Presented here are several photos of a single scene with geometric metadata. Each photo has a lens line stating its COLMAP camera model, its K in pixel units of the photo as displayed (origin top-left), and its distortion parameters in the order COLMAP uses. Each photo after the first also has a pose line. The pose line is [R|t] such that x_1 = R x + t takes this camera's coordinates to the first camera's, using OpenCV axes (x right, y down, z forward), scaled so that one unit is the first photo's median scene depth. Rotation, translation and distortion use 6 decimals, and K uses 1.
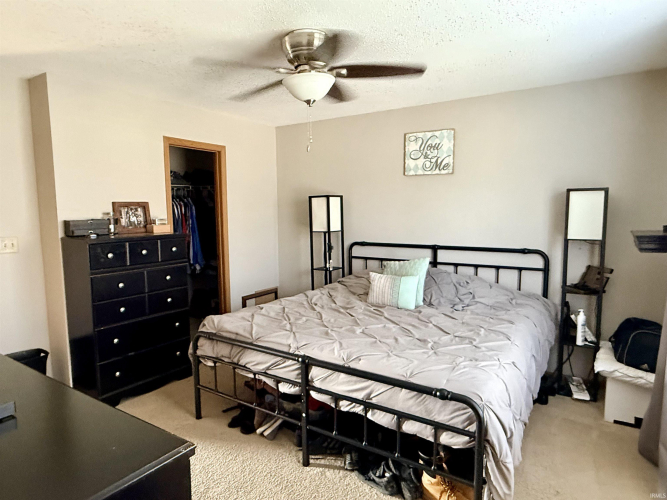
lens RADIAL K [[409.1, 0, 328.5], [0, 409.1, 252.4], [0, 0, 1]] dist [-0.000469, 0.001173]
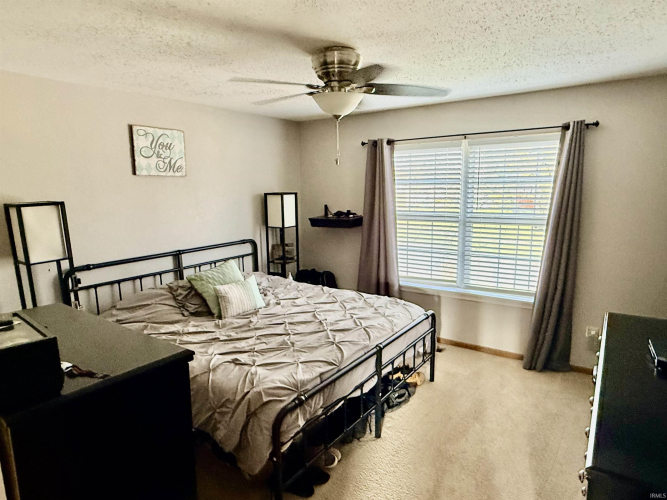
lens RADIAL K [[409.1, 0, 328.5], [0, 409.1, 252.4], [0, 0, 1]] dist [-0.000469, 0.001173]
pose [[0.038891, -0.159372, 0.986452, -0.689799], [0.124841, 0.980239, 0.153446, -0.119571], [-0.991414, 0.117181, 0.058019, 0.614768]]
